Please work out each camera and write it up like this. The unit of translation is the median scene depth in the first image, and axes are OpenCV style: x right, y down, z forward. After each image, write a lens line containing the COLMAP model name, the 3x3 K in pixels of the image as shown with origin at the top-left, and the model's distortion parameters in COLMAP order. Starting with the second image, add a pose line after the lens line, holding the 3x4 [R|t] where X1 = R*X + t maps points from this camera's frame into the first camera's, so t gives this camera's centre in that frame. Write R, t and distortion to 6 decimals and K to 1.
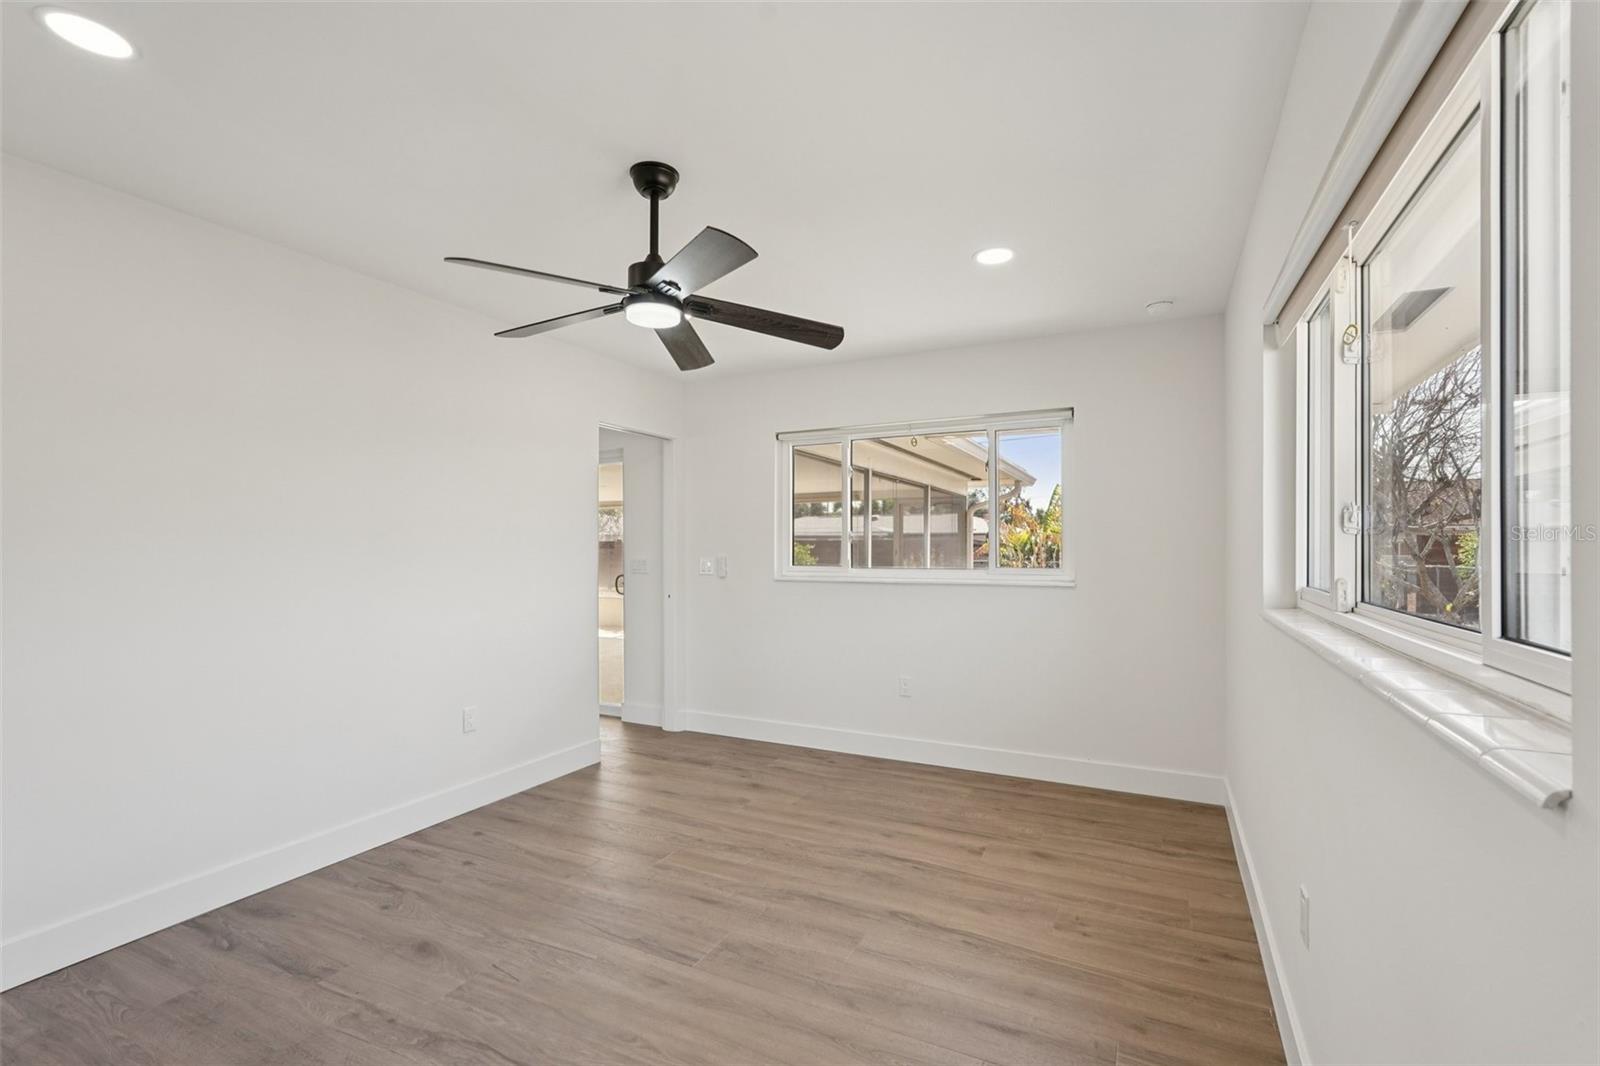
lens RADIAL K [[710.4, 0, 800.8], [0, 710.4, 537.6], [0, 0, 1]] dist [-0.016195, 0.009701]
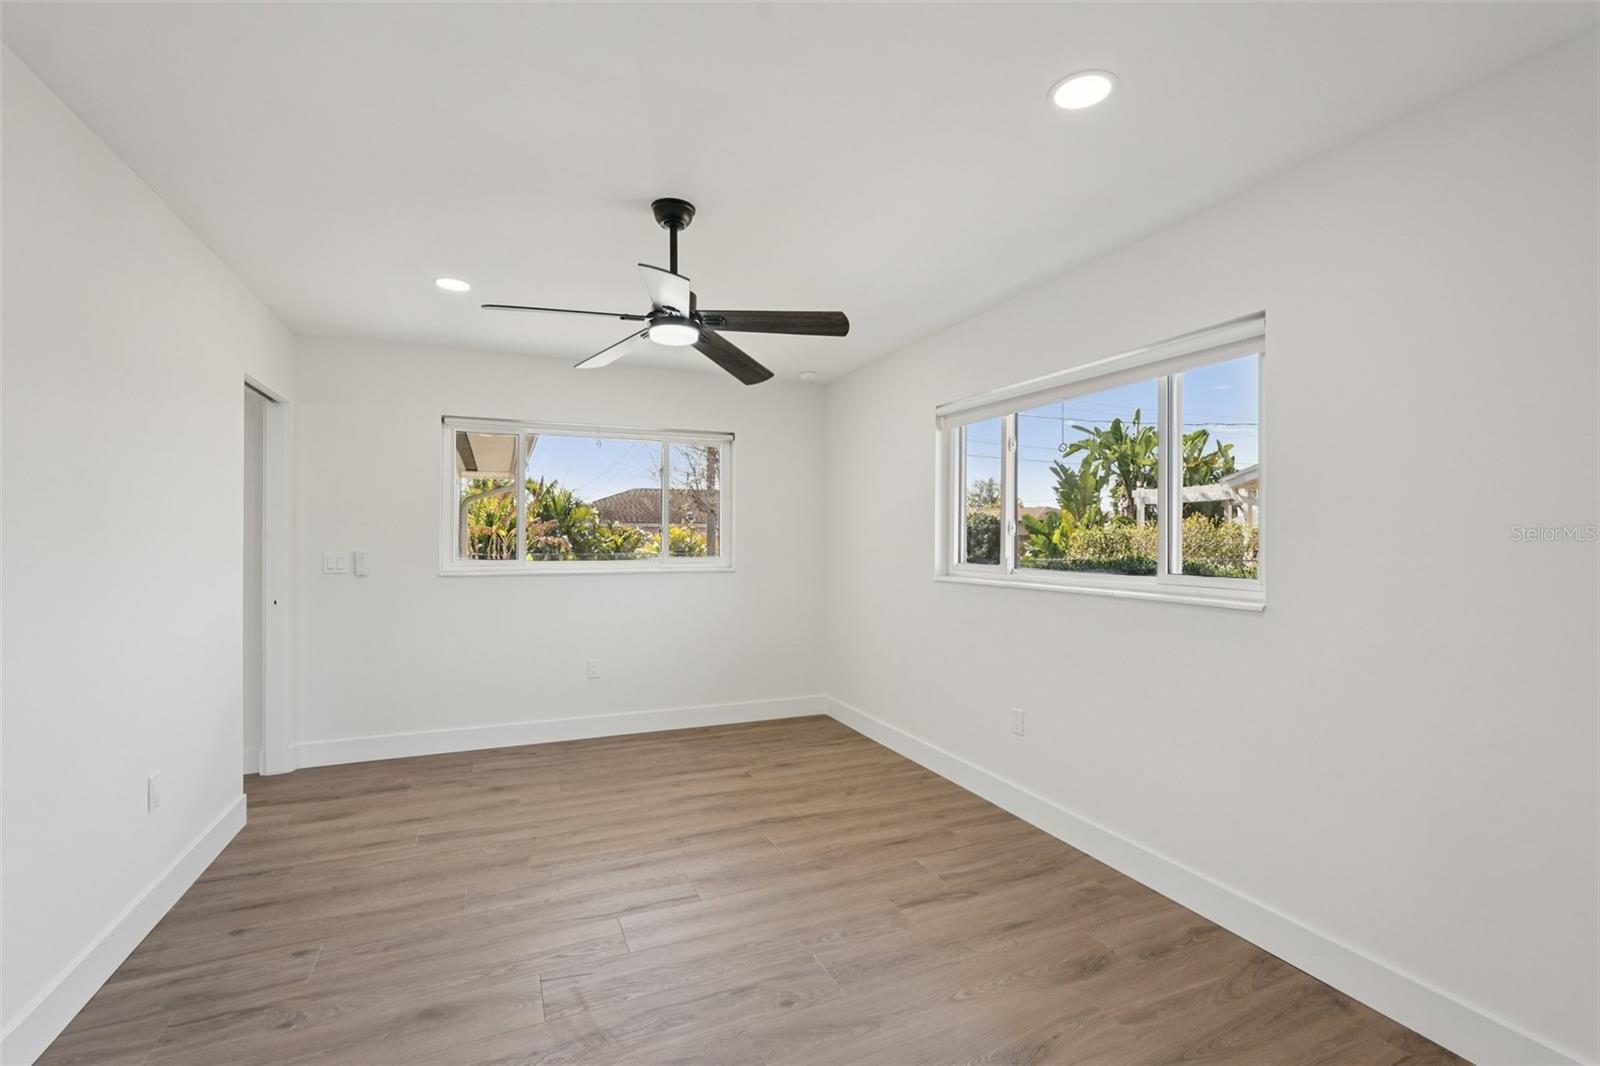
lens RADIAL K [[710.4, 0, 800.8], [0, 710.4, 537.6], [0, 0, 1]] dist [-0.016195, 0.009701]
pose [[0.641580, 0.003081, 0.767050, -0.630575], [-0.011558, 0.999917, 0.005651, -0.000790], [-0.766969, -0.012492, 0.641563, 0.086419]]
